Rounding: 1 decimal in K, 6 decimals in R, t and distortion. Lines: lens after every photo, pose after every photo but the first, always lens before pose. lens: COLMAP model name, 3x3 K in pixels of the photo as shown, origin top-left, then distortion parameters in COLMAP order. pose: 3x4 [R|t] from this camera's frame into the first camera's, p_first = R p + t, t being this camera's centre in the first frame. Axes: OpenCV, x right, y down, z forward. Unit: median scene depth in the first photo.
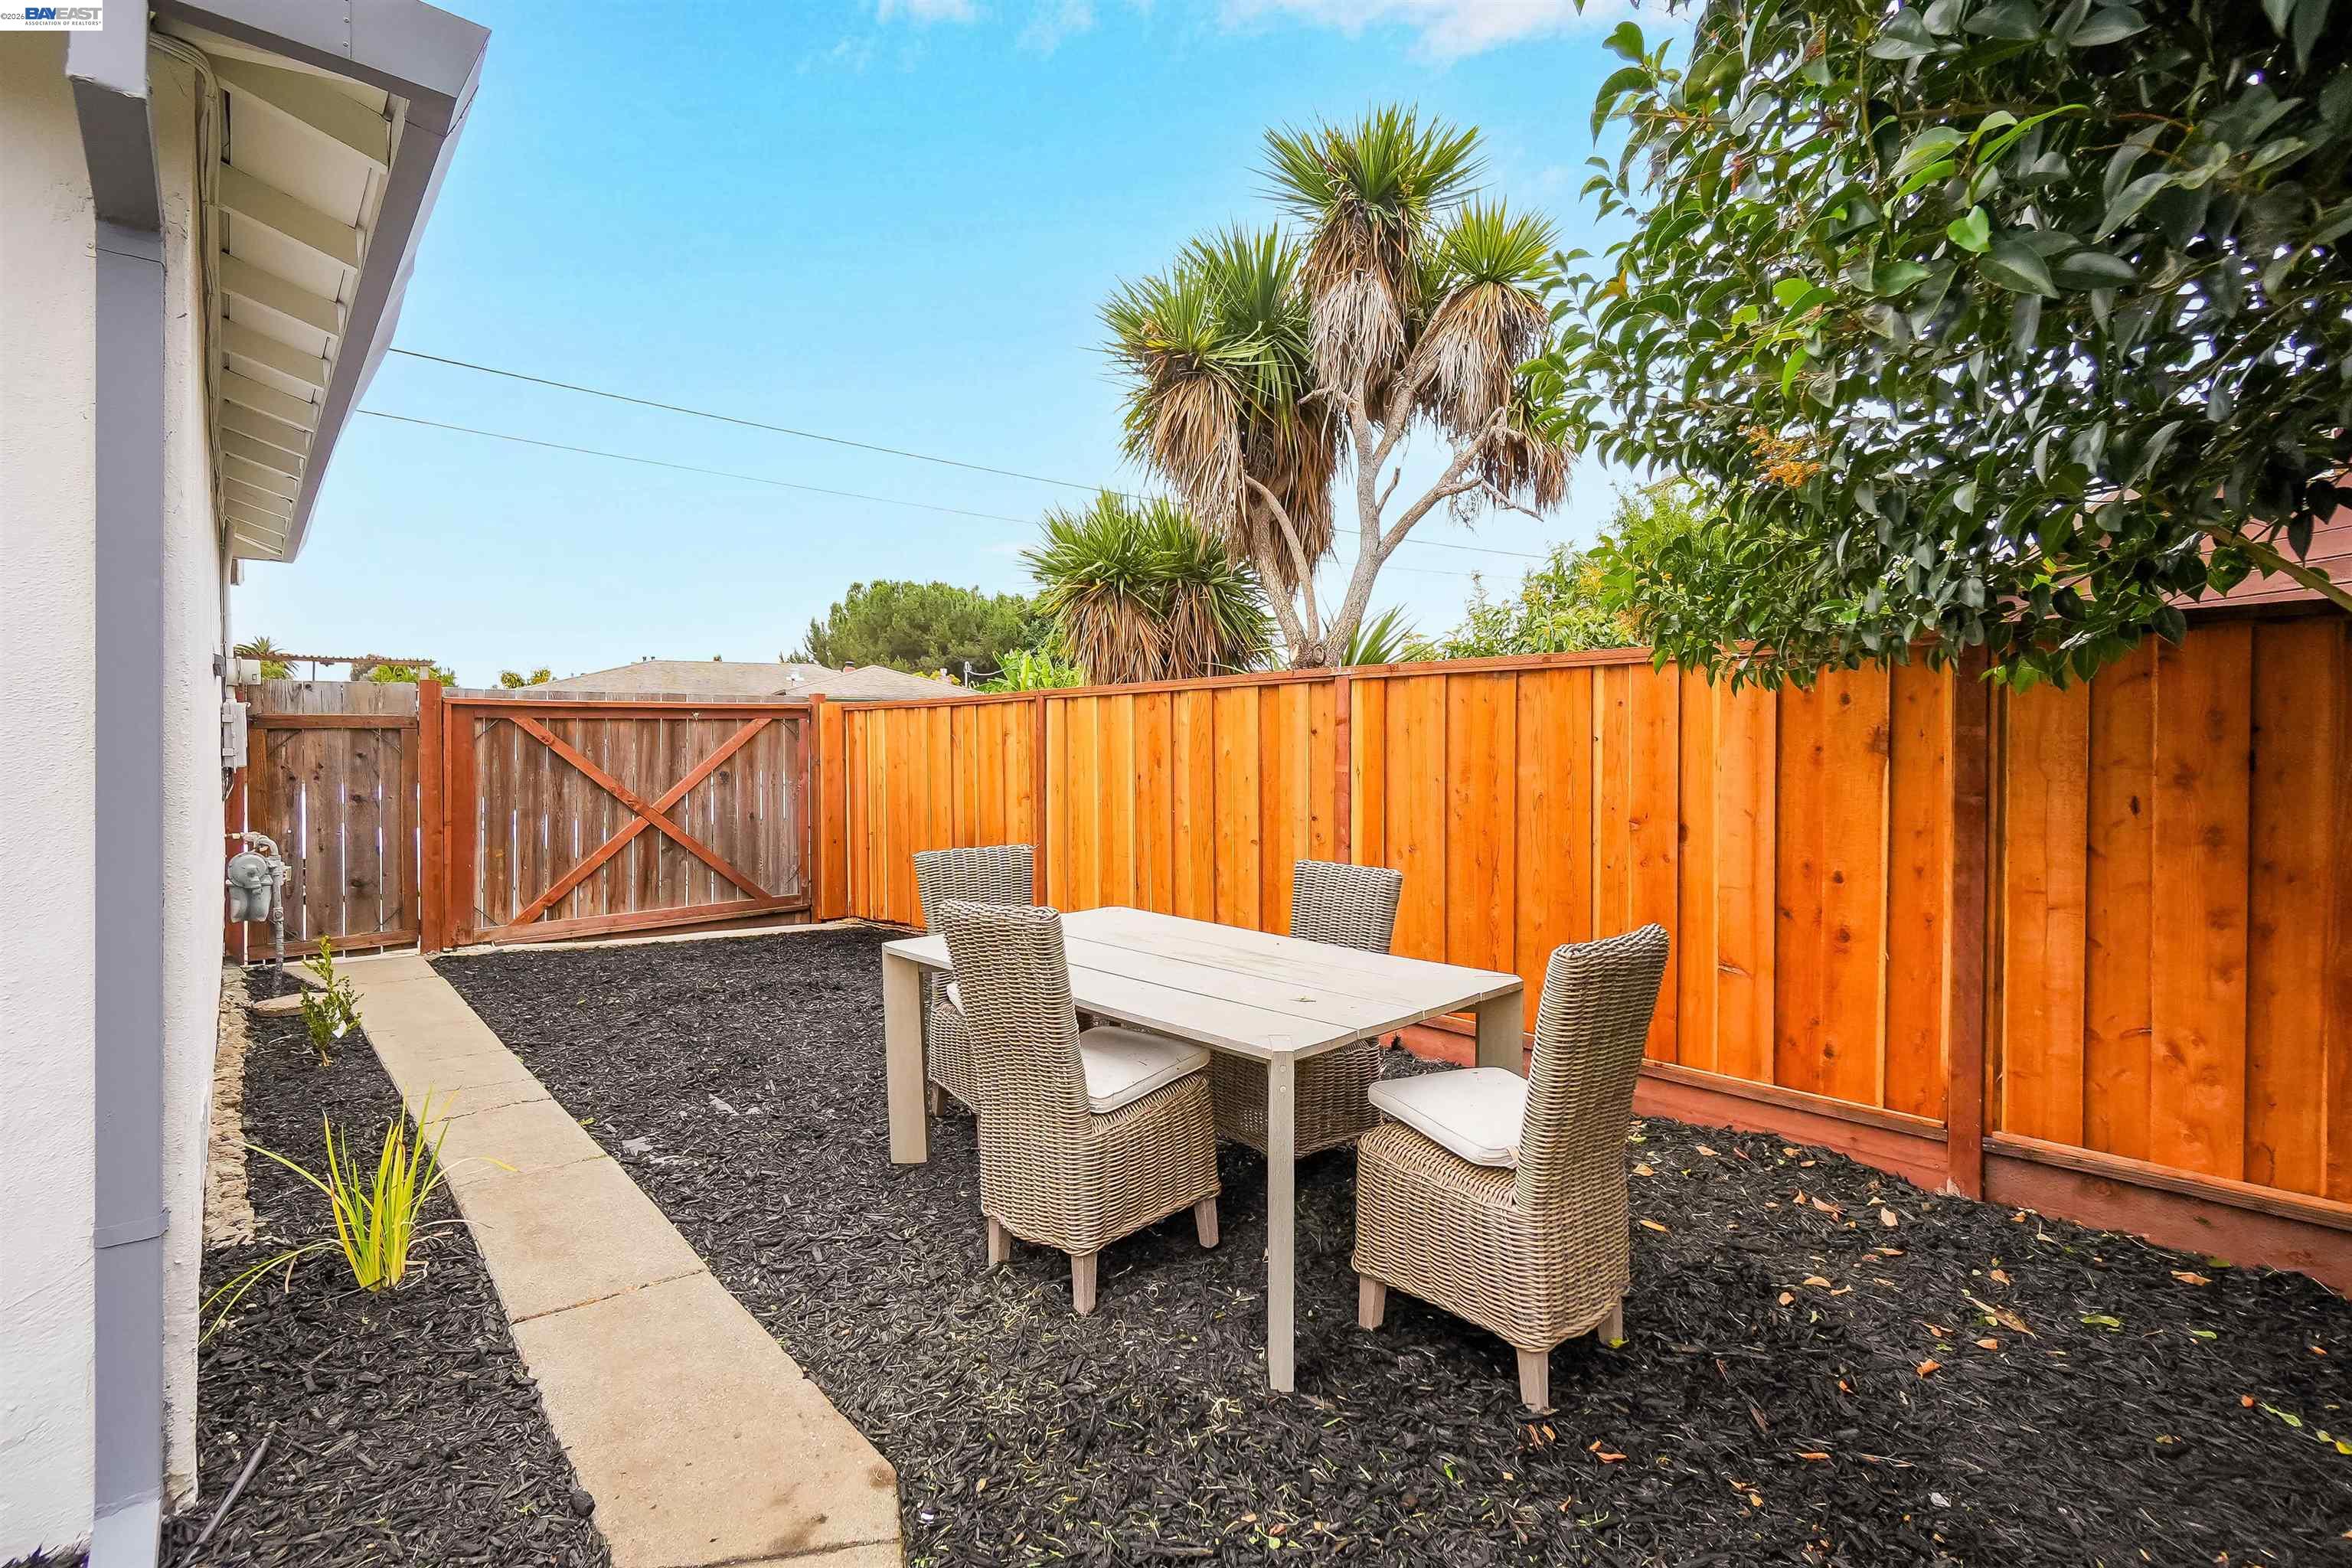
lens RADIAL K [[1032.1, 0, 1177.0], [0, 1032.1, 764.4], [0, 0, 1]] dist [0.000301, 0.000610]
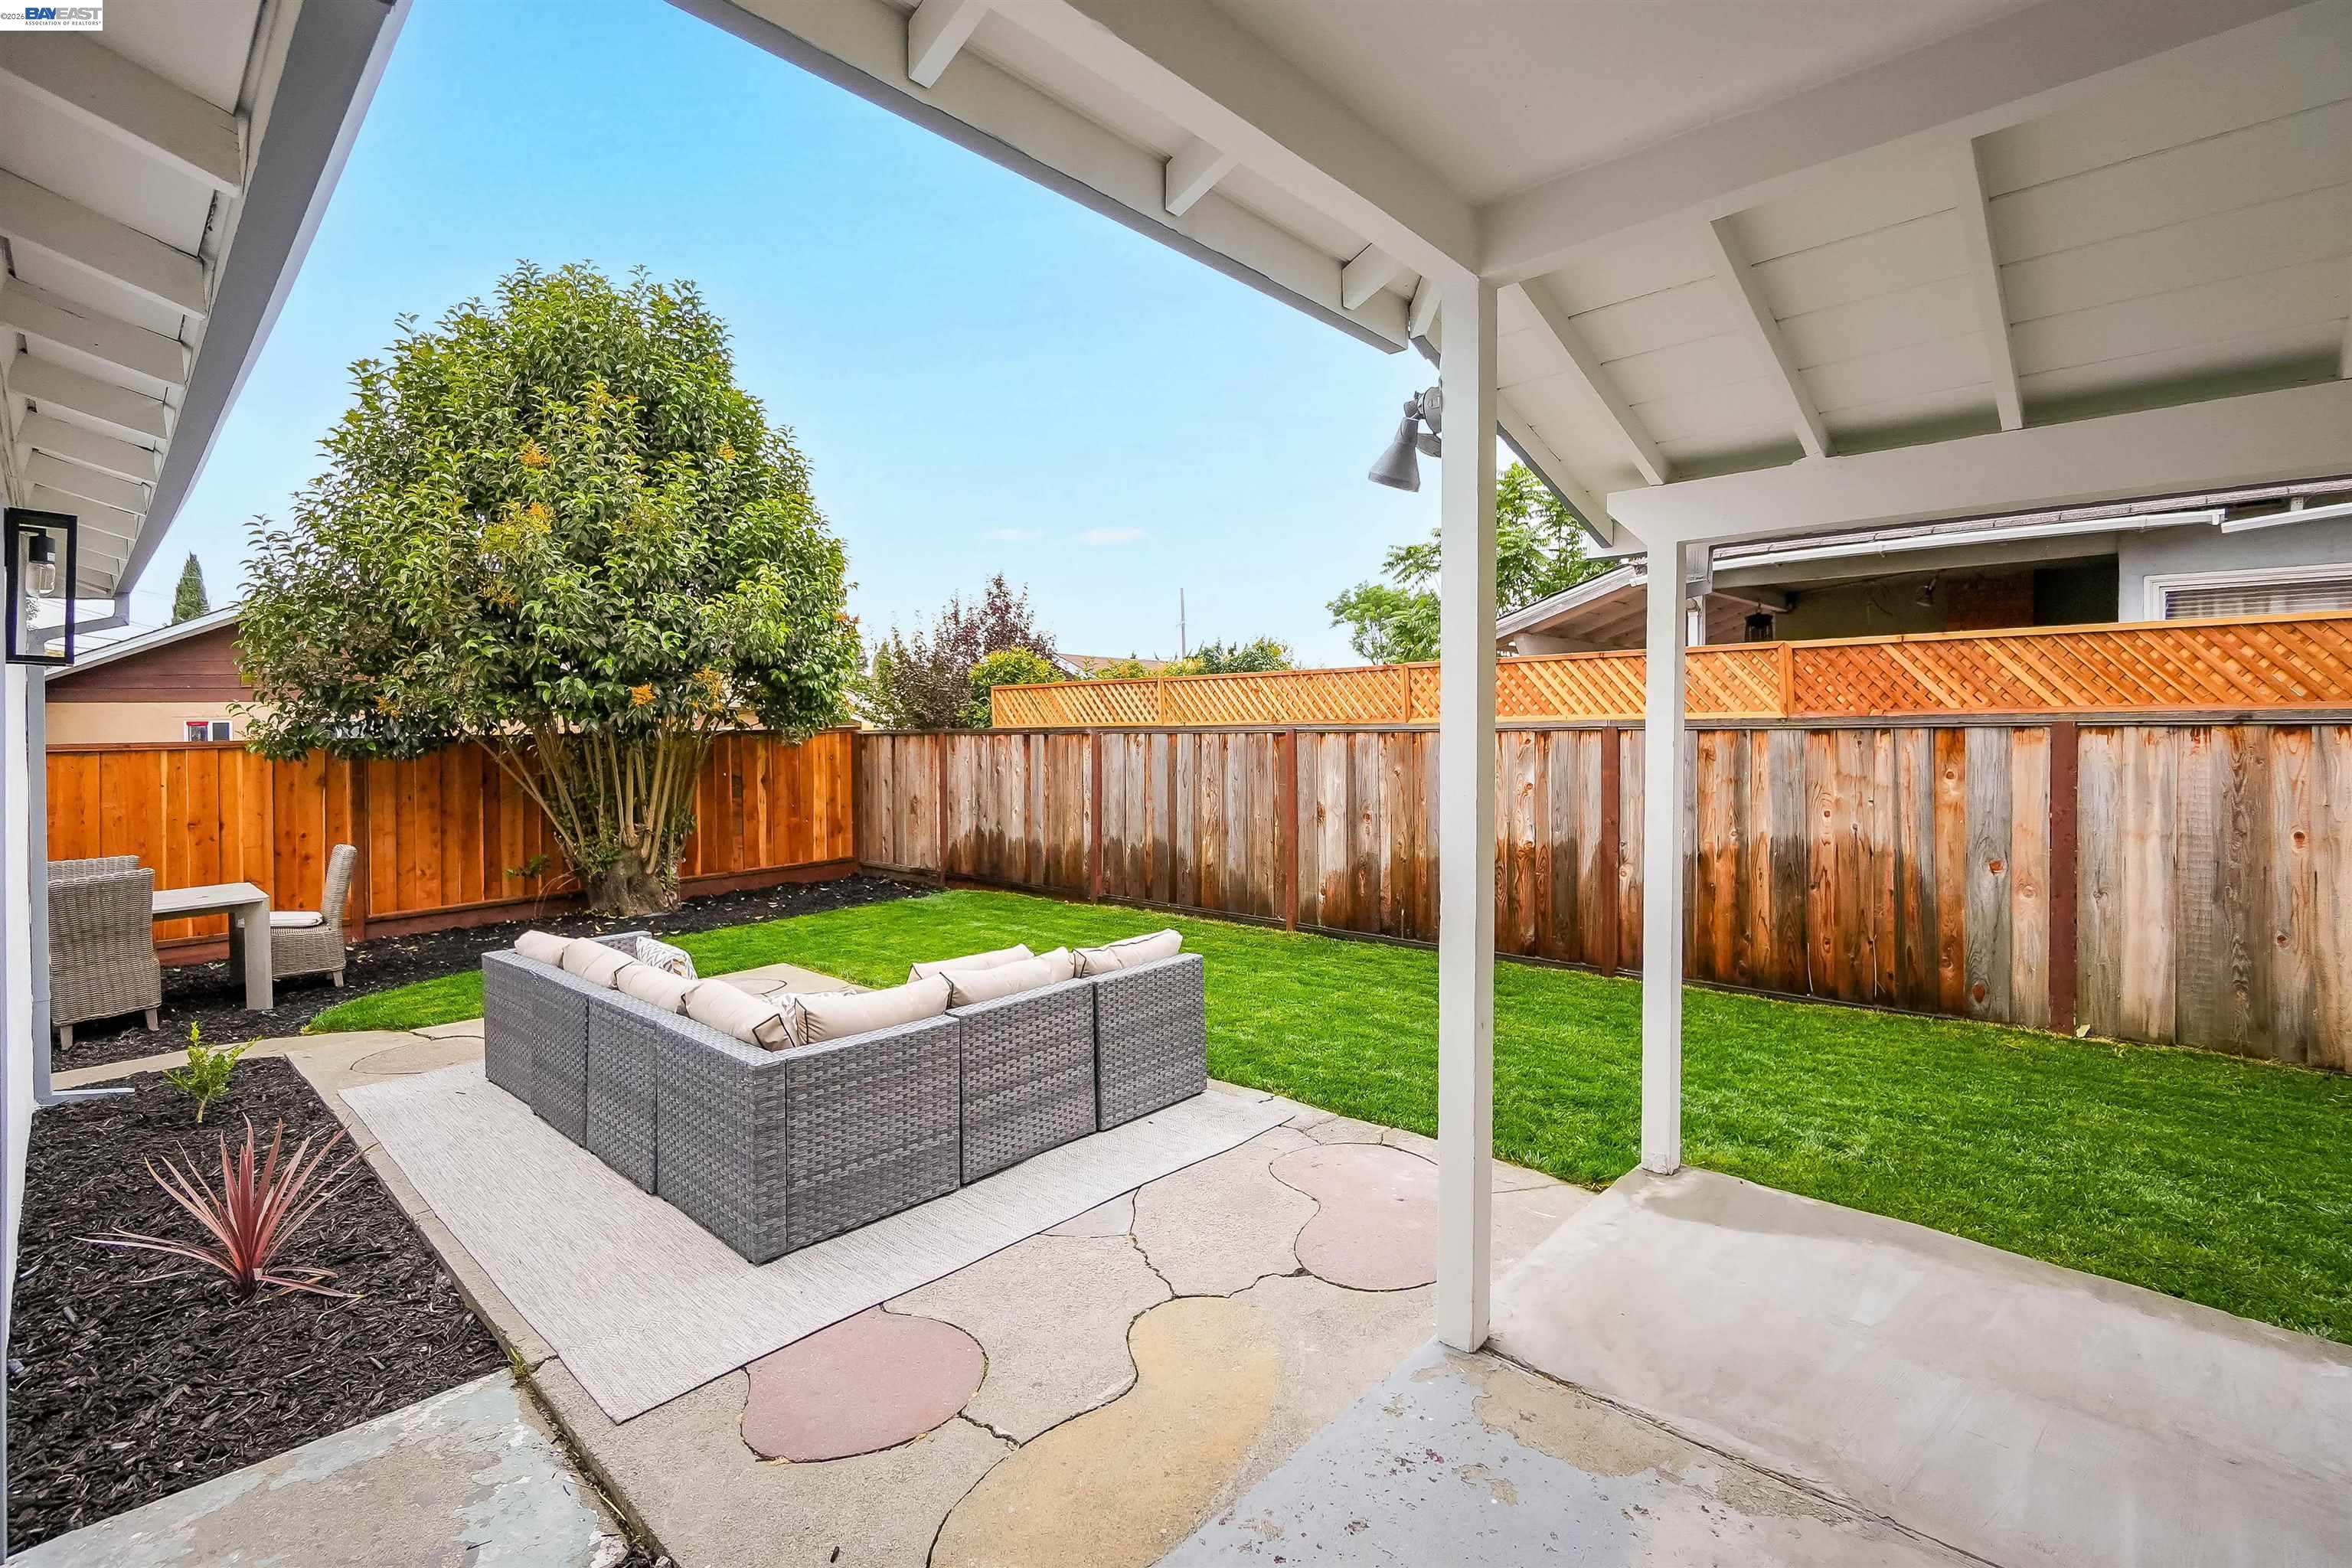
lens RADIAL K [[1032.1, 0, 1211.0], [0, 1032.1, 717.5], [0, 0, 1]] dist [0.000301, 0.000610]
pose [[-0.084440, 0.002835, 0.996425, -2.407567], [0.028701, 0.999588, -0.000412, -0.133282], [-0.996015, 0.028564, -0.084487, -1.172547]]
